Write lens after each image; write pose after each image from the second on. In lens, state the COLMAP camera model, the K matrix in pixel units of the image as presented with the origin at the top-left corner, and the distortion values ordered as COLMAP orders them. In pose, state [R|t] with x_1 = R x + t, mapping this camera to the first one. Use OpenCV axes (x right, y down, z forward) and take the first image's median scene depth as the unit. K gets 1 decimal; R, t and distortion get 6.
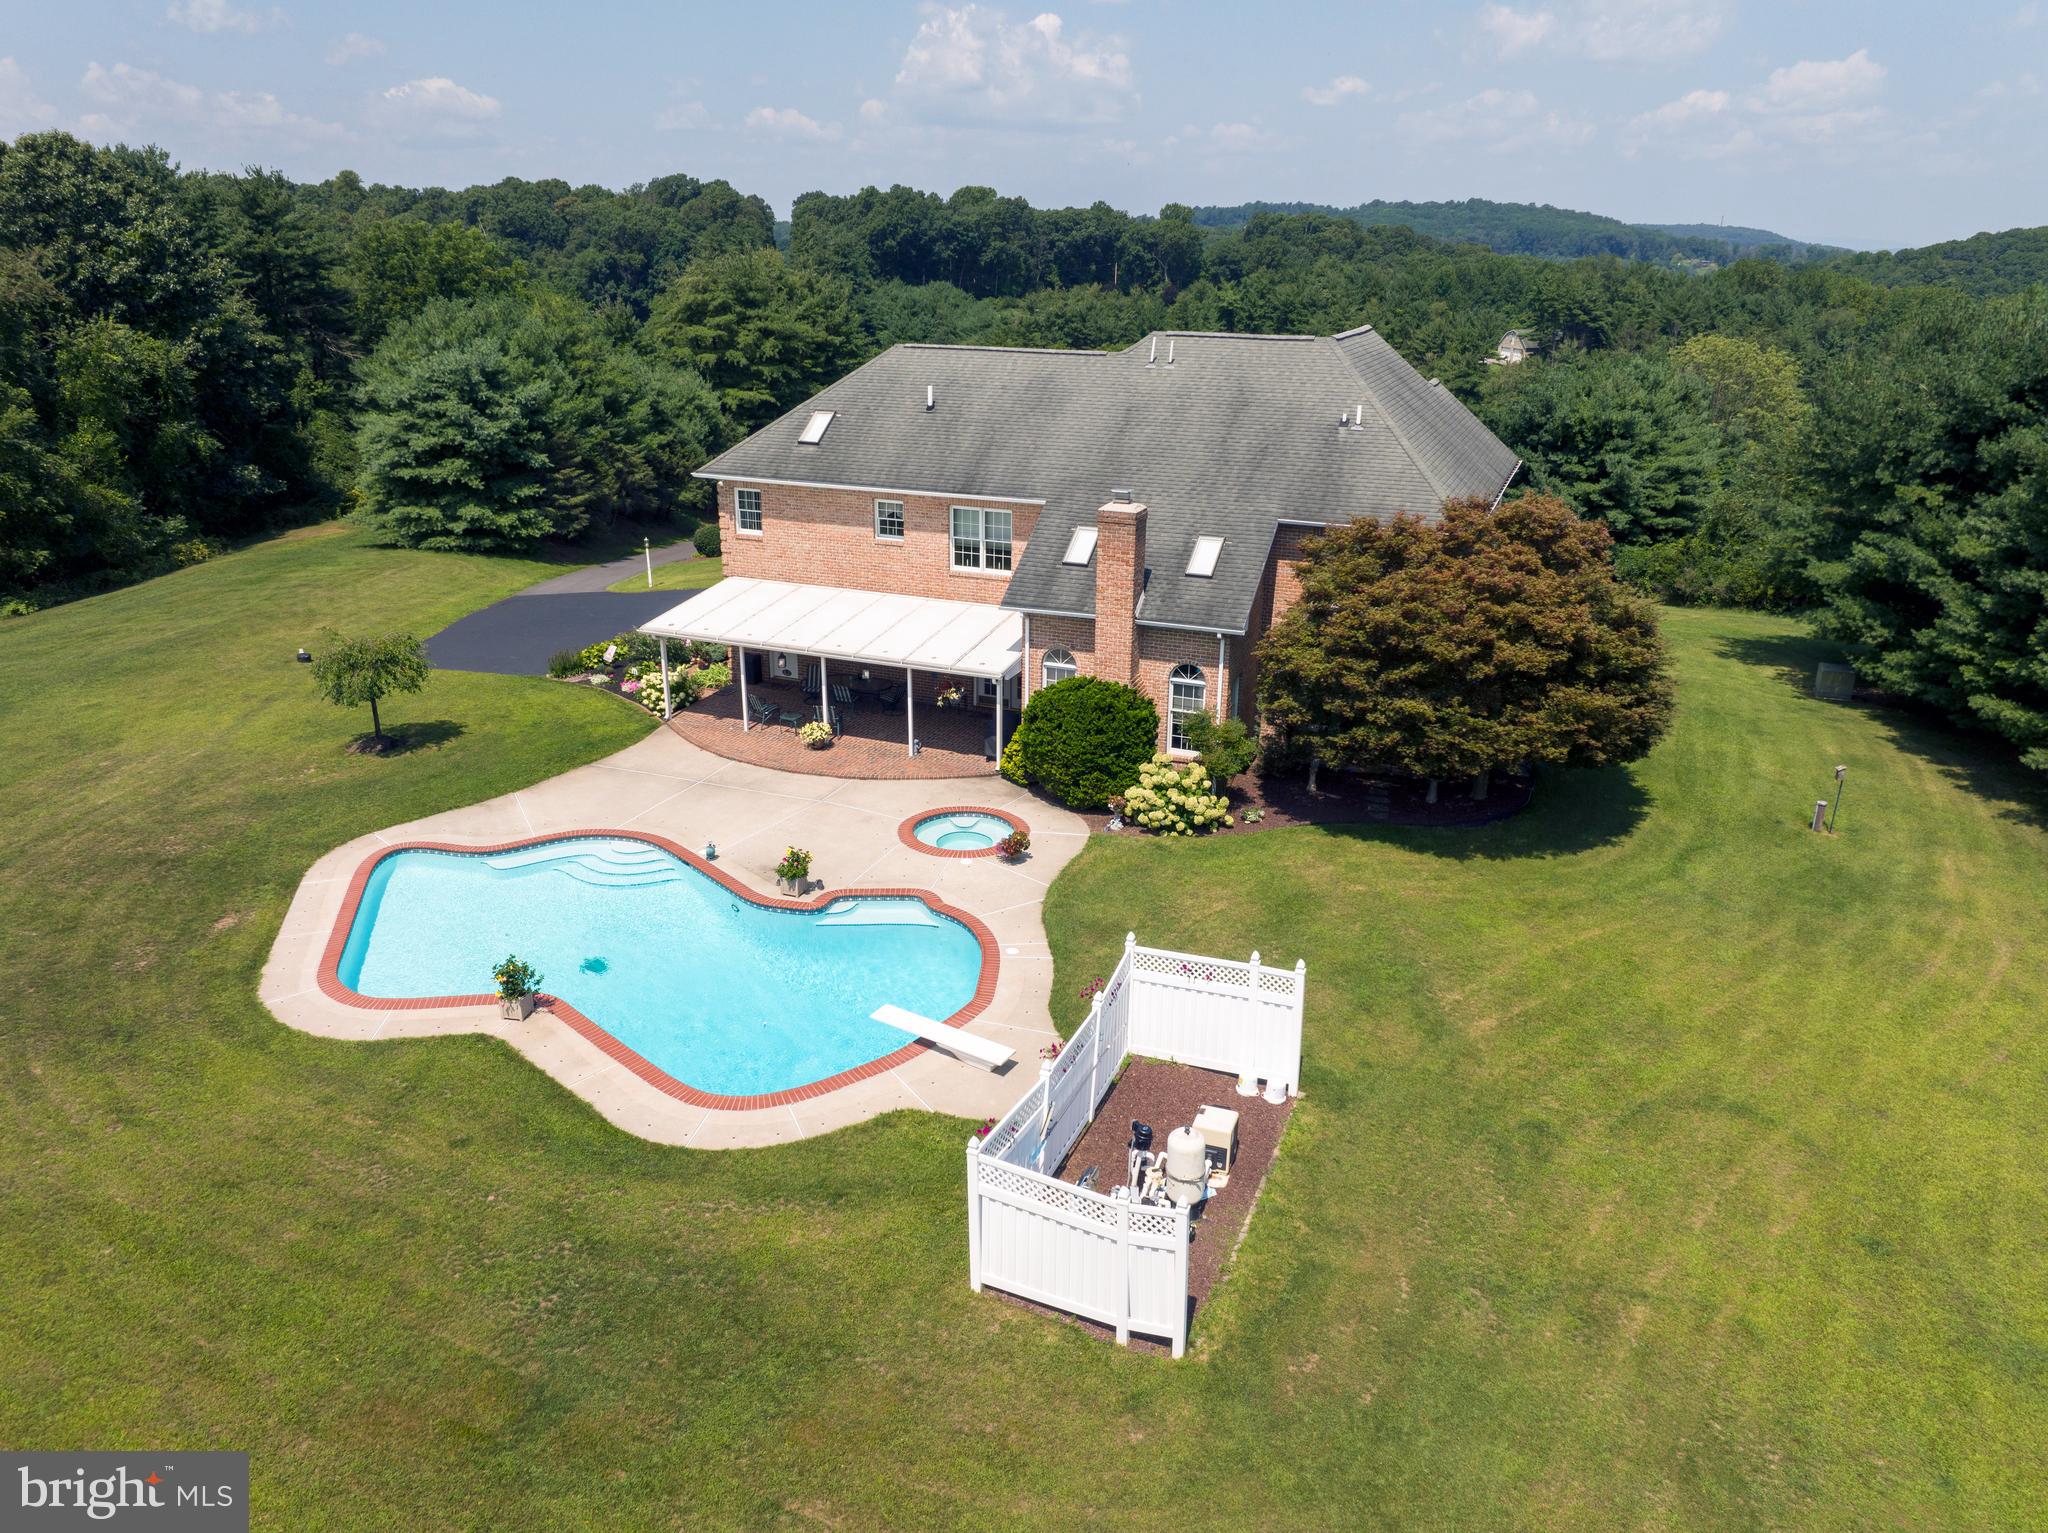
lens RADIAL K [[1439.3, 0, 1022.3], [0, 1439.3, 770.9], [0, 0, 1]] dist [-0.047602, 0.017841]
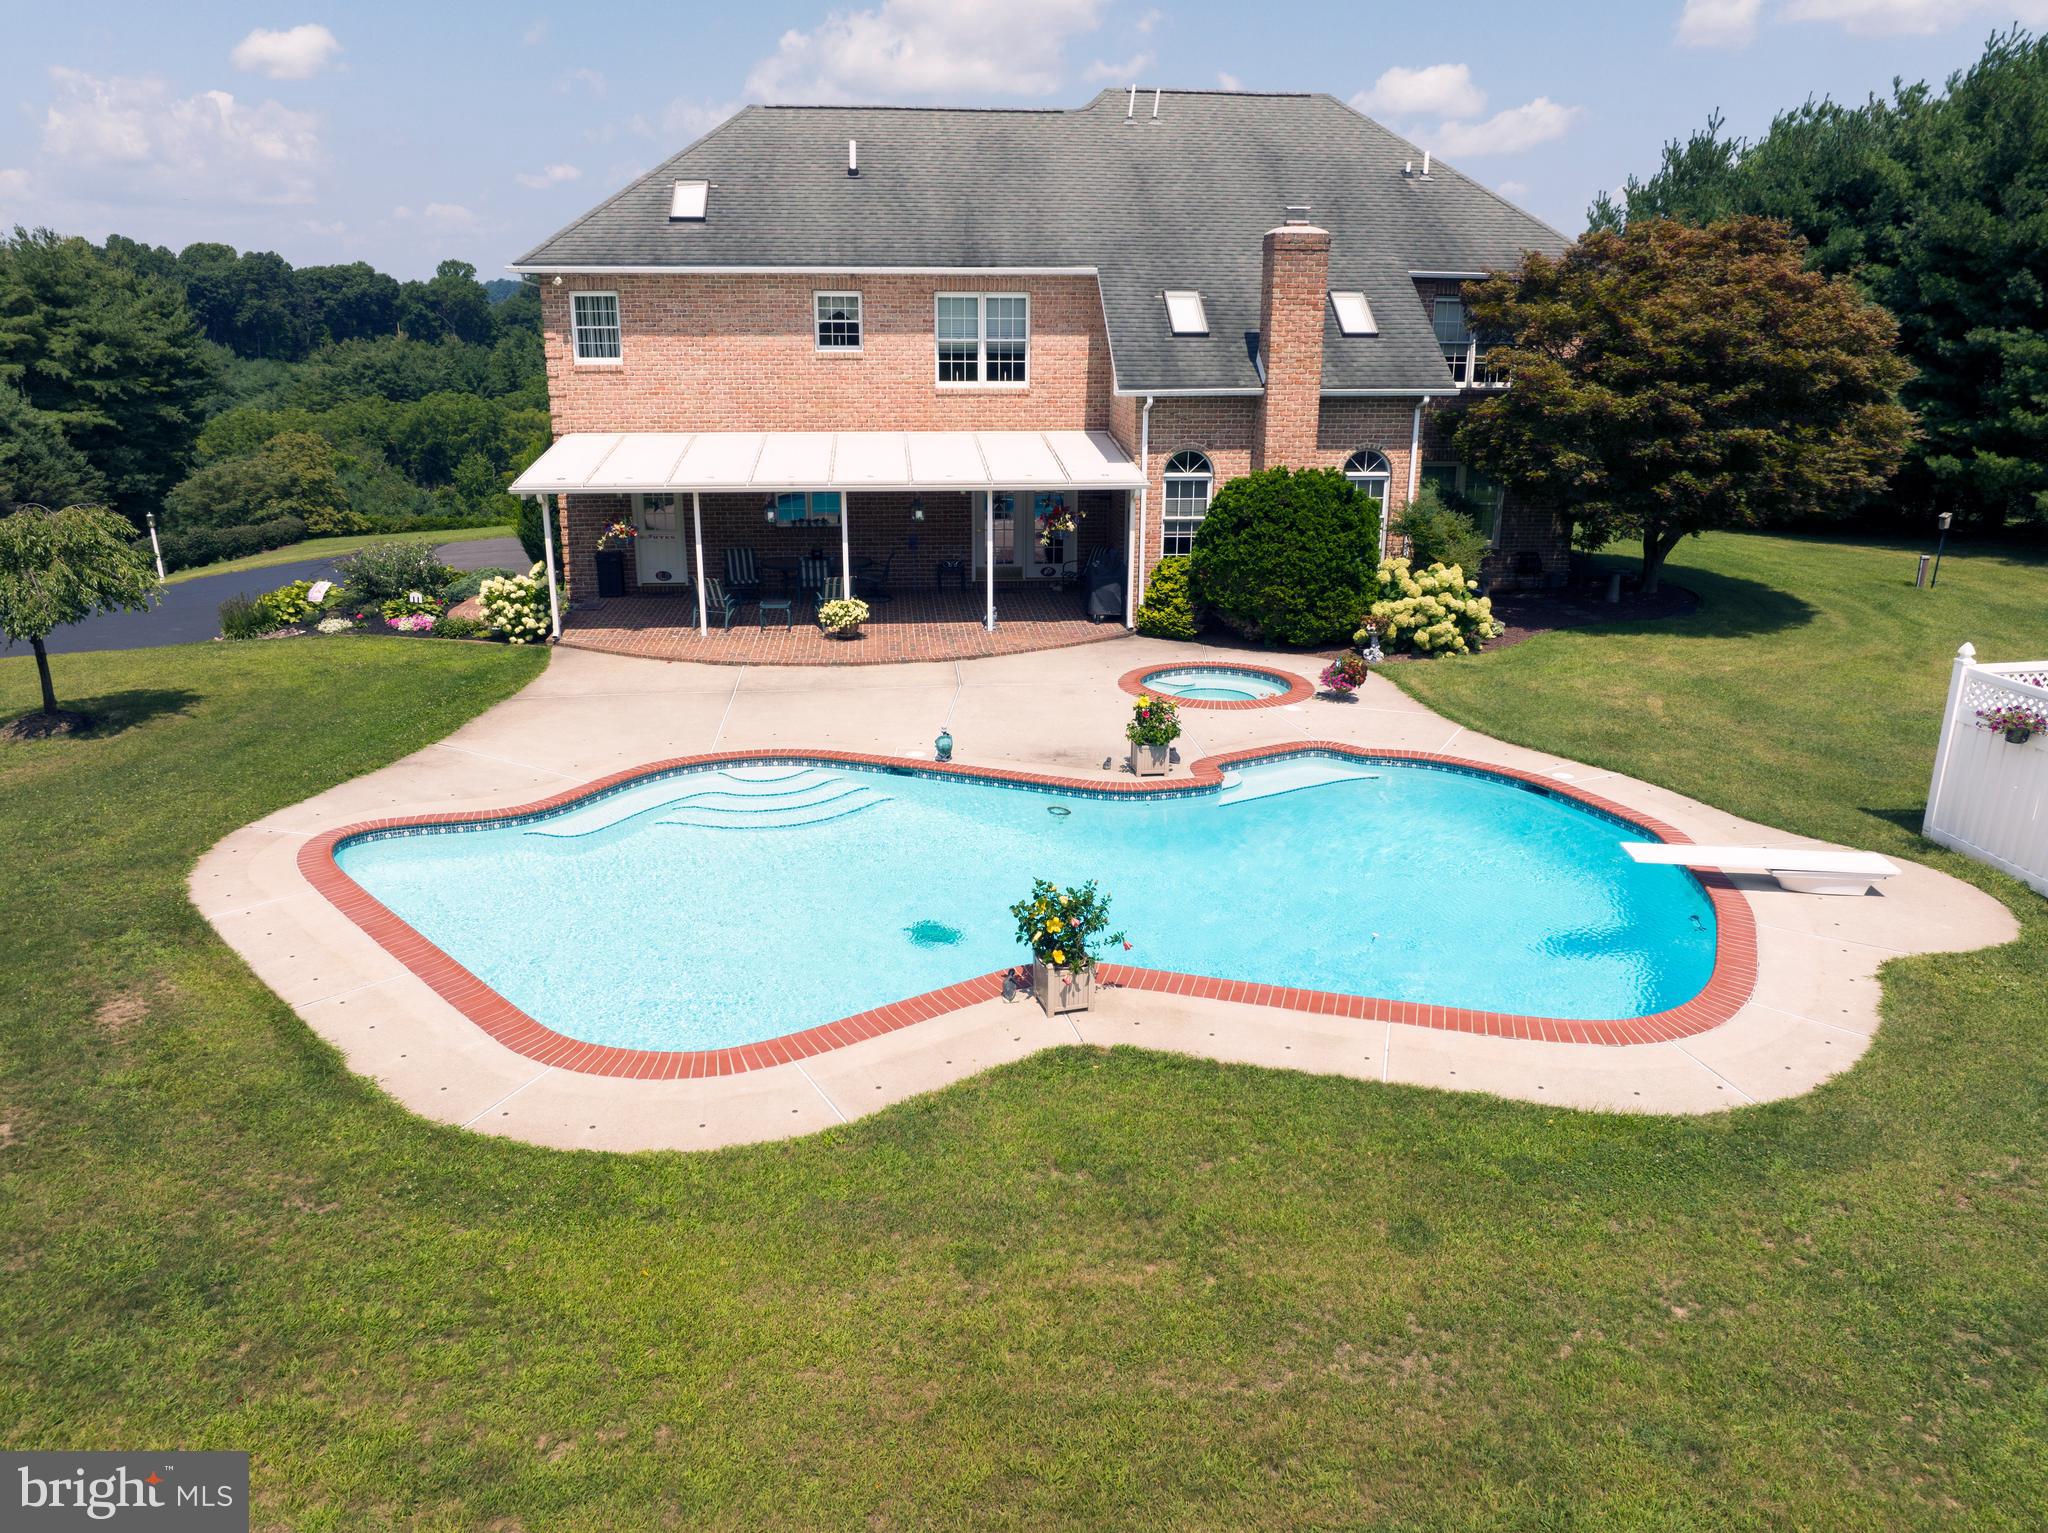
lens RADIAL K [[1439.3, 0, 1020.0], [0, 1439.3, 778.3], [0, 0, 1]] dist [-0.047602, 0.017841]
pose [[0.882921, -0.147325, 0.445810, -0.375428], [0.167419, 0.985869, -0.005775, 0.064507], [-0.438659, 0.079736, 0.895109, 0.381620]]
